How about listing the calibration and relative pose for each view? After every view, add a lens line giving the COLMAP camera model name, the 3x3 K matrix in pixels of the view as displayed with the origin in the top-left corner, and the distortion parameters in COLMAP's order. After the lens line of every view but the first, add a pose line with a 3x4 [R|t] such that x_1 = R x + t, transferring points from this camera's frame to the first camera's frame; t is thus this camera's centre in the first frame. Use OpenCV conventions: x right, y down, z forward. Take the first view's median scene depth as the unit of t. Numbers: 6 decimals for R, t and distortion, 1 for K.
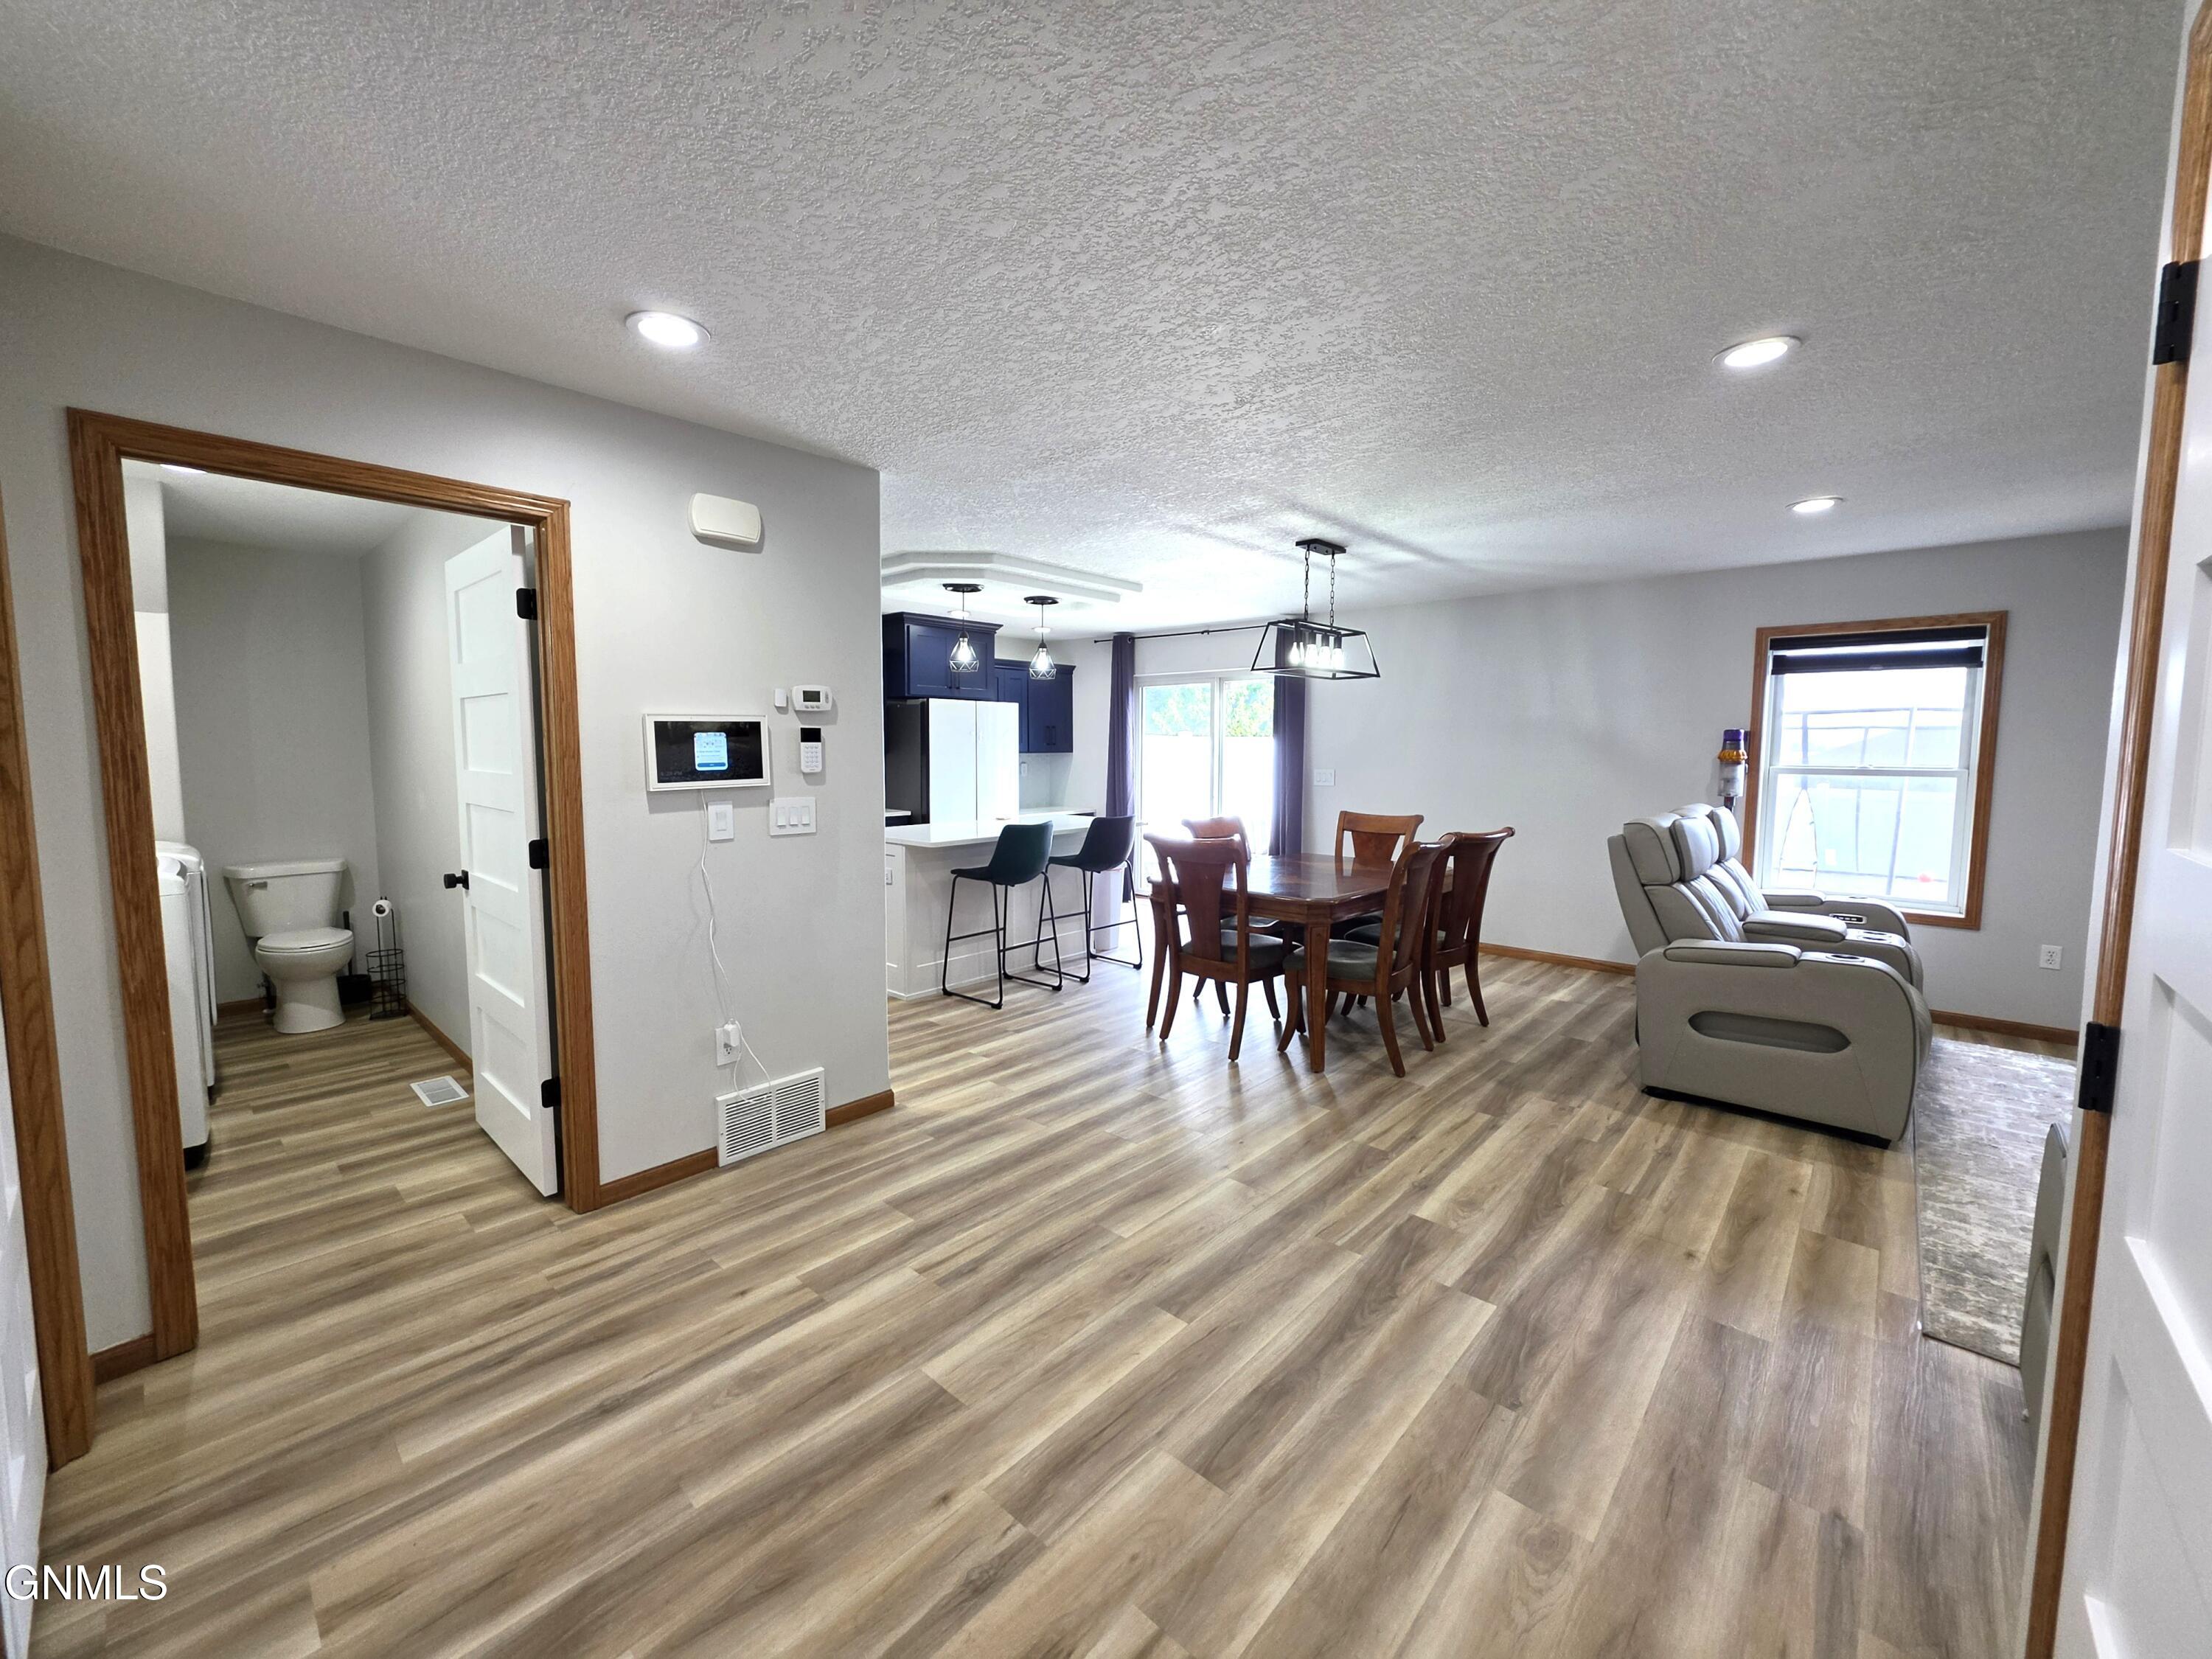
lens RADIAL K [[883.6, 0, 1100.0], [0, 883.6, 819.7], [0, 0, 1]] dist [-0.002338, 0.000349]
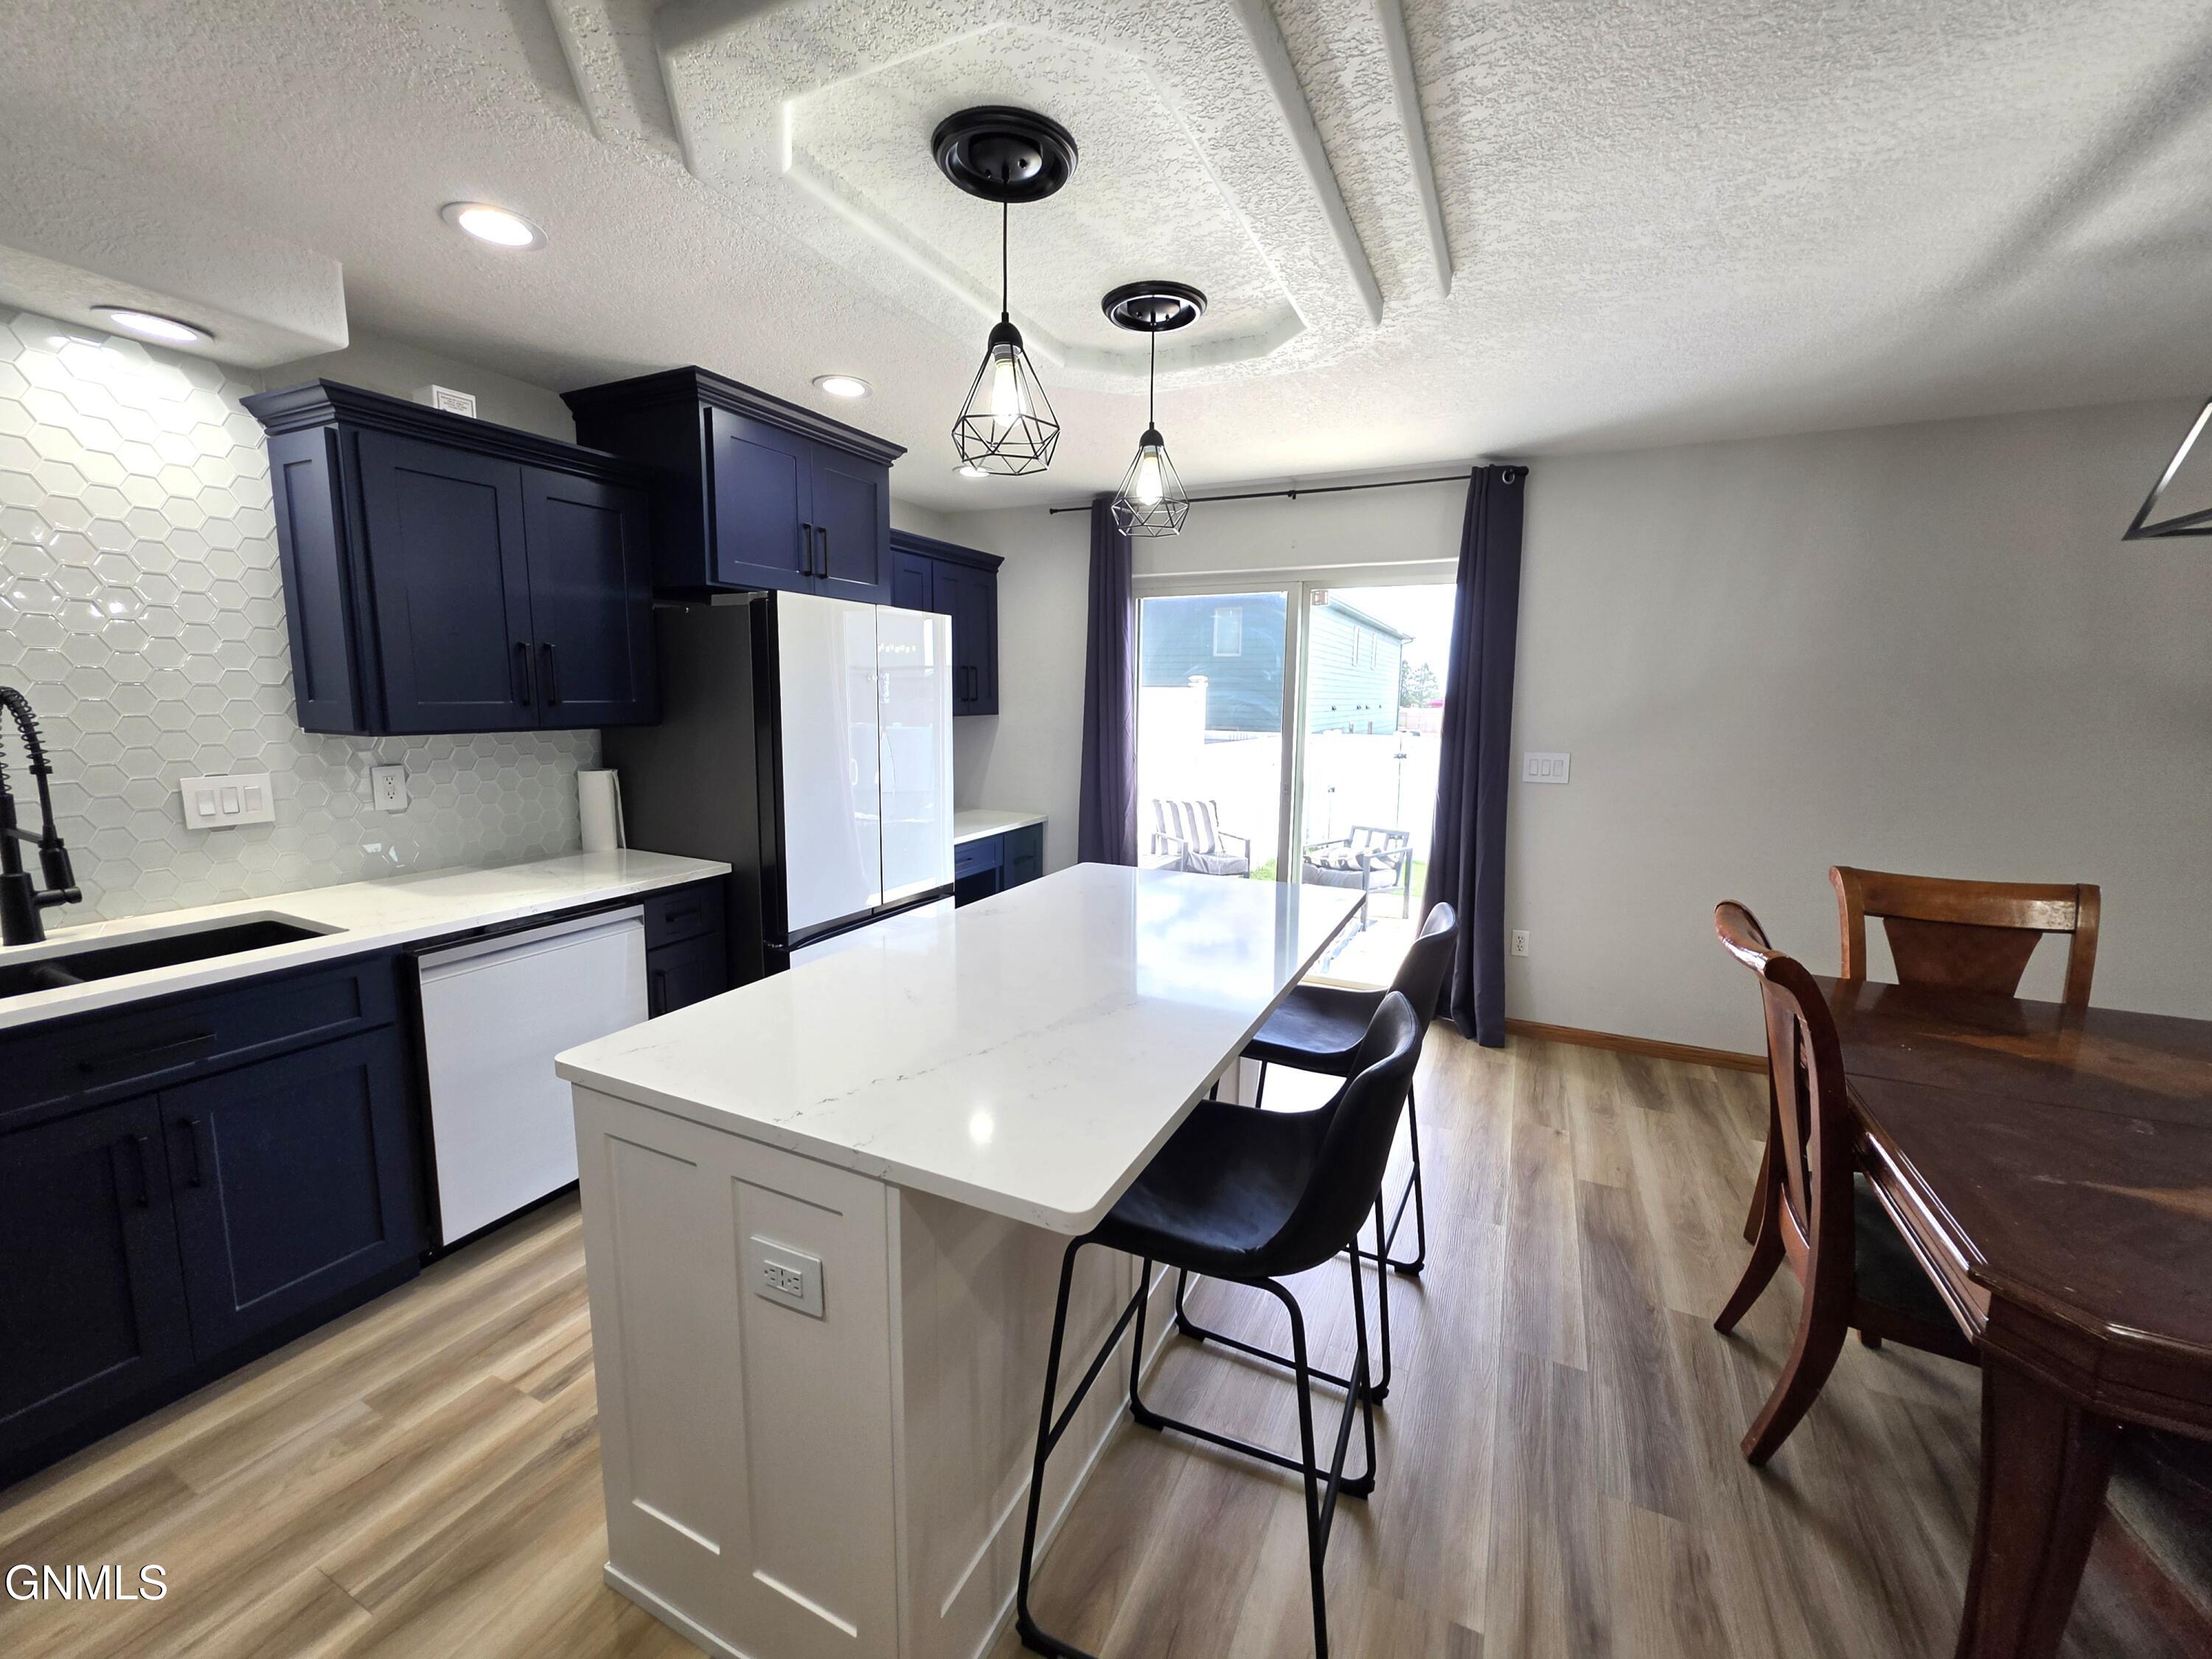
lens RADIAL K [[883.6, 0, 1100.0], [0, 883.6, 819.7], [0, 0, 1]] dist [-0.002338, 0.000349]
pose [[0.959986, -0.031032, 0.278323, -0.356740], [0.014112, 0.997939, 0.062593, -0.115704], [-0.279692, -0.056160, 0.958446, 1.196812]]
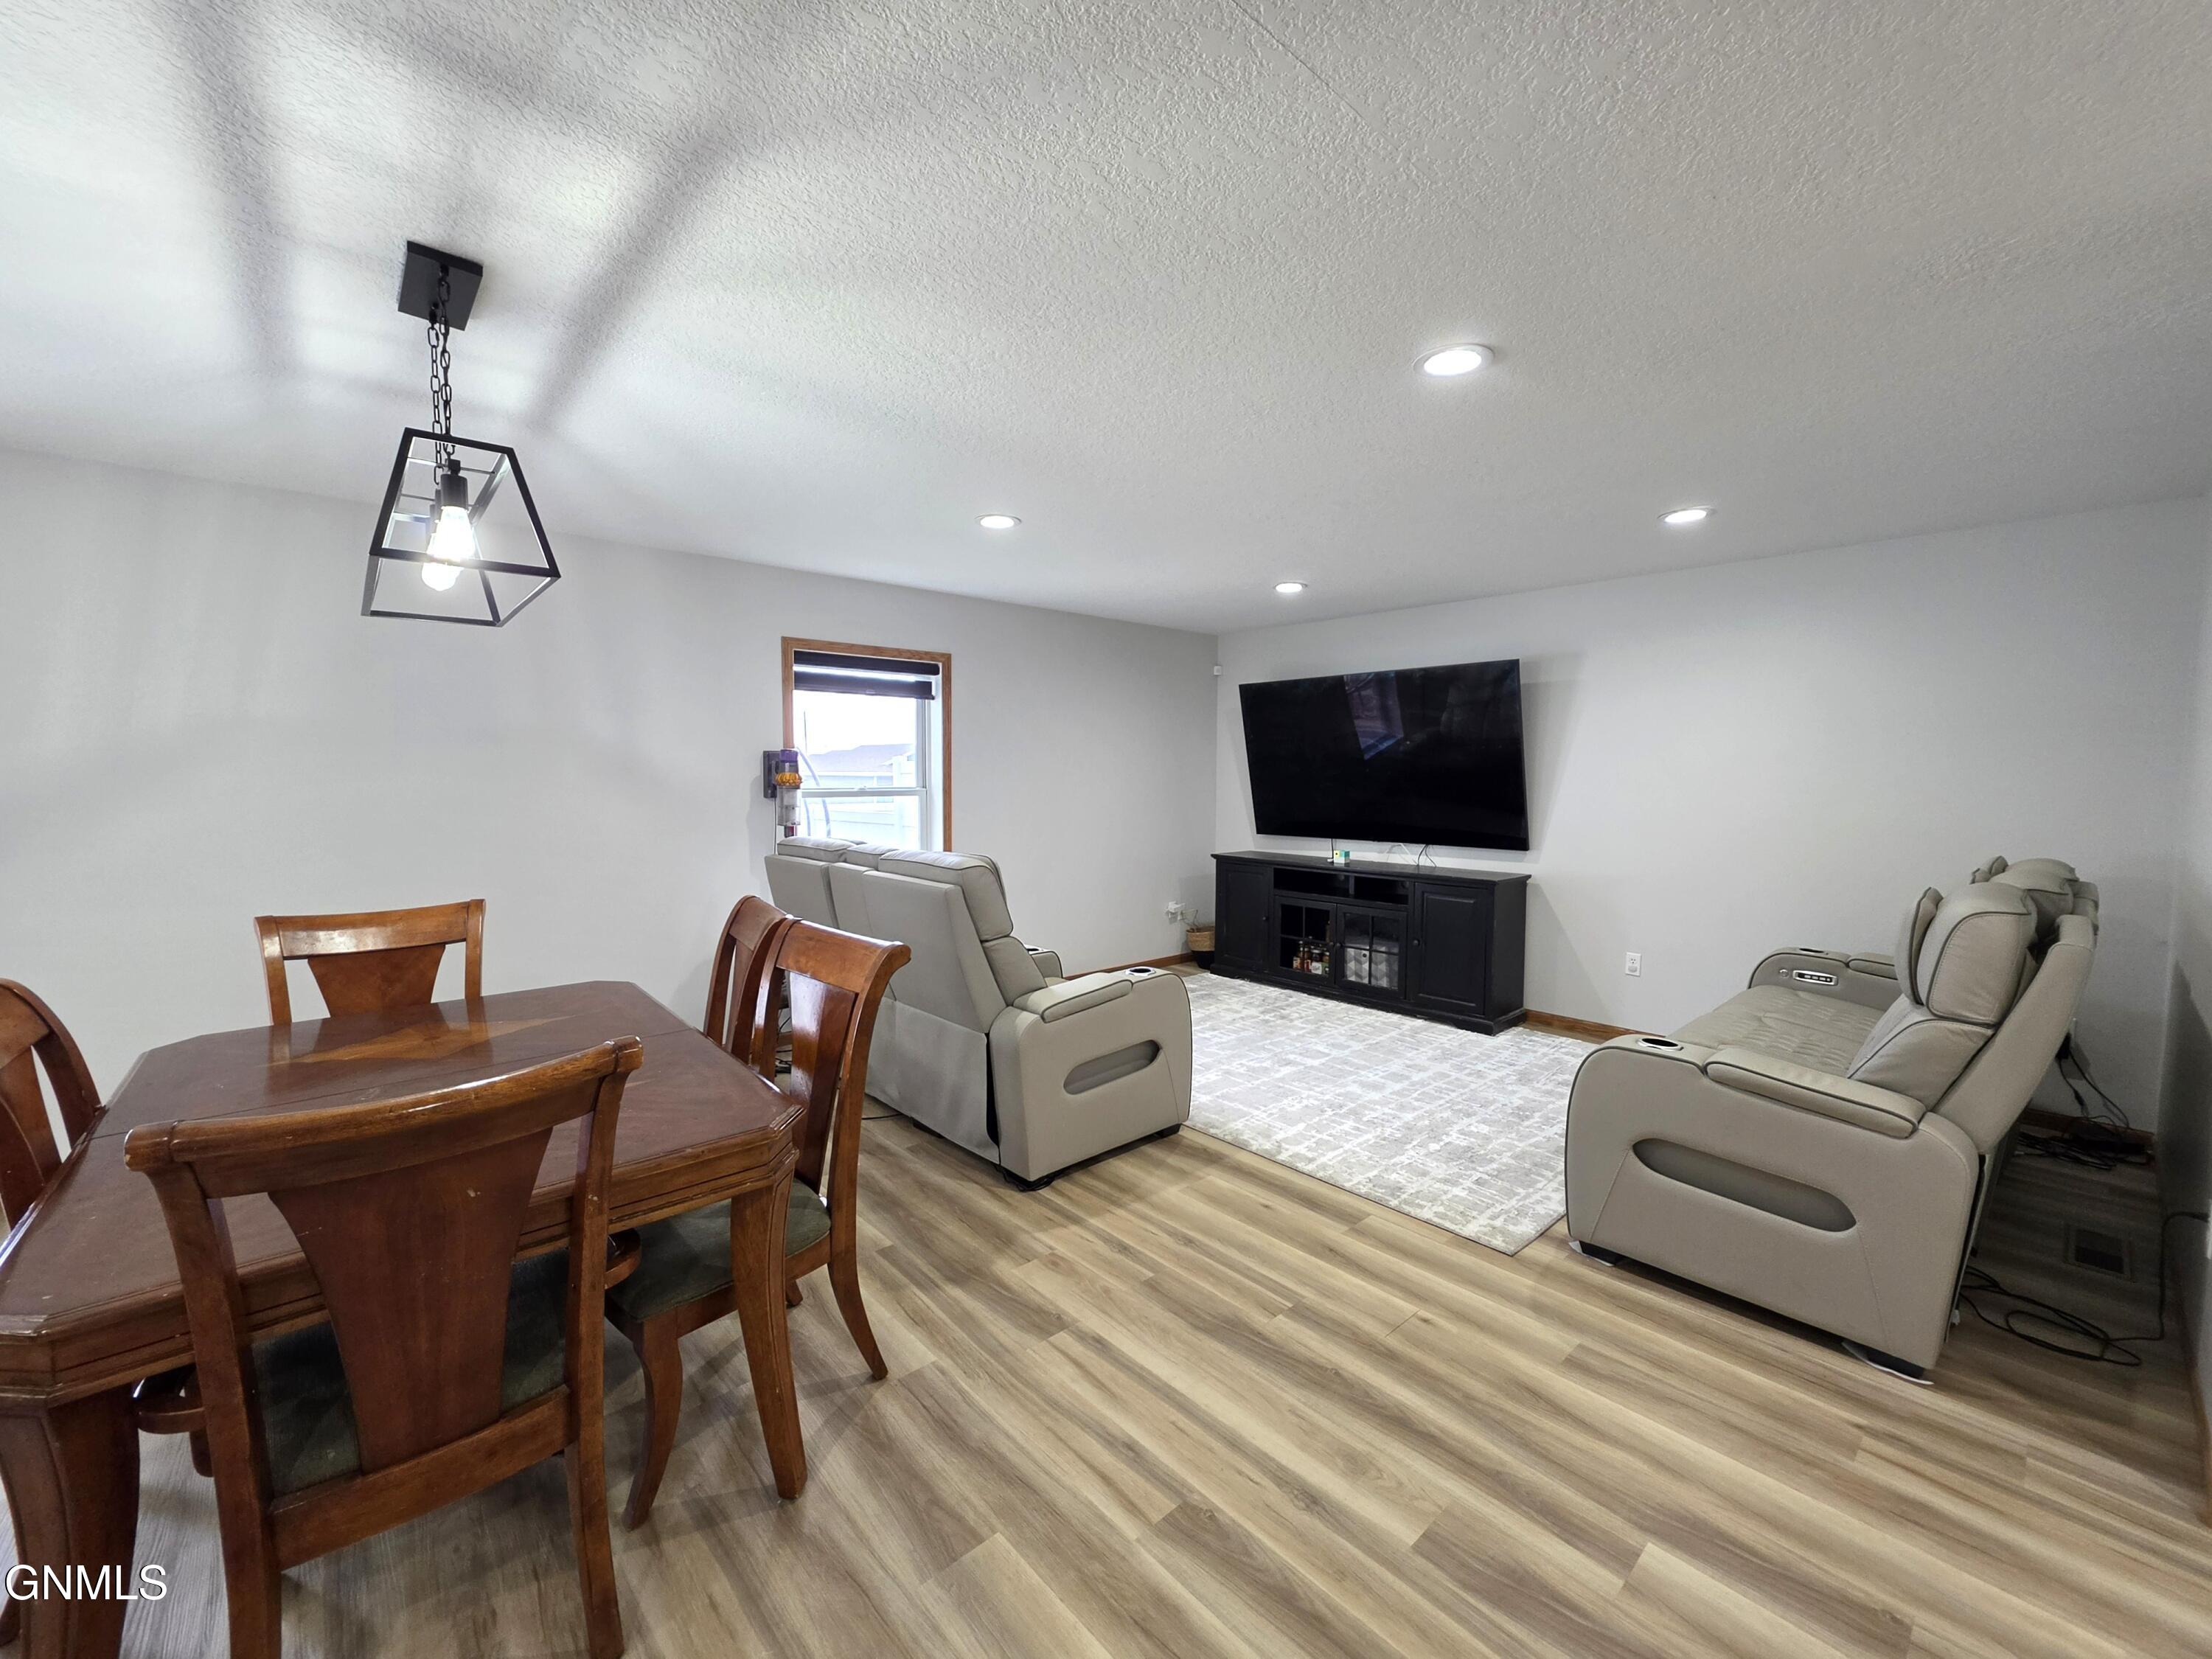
lens RADIAL K [[891.6, 0, 1096.8], [0, 891.6, 824.2], [0, 0, 1]] dist [-0.003644, 0.000192]
pose [[0.109626, -0.064609, 0.991871, -0.202935], [0.081560, 0.995105, 0.055805, -0.081684], [-0.990621, 0.074780, 0.114359, 0.929498]]
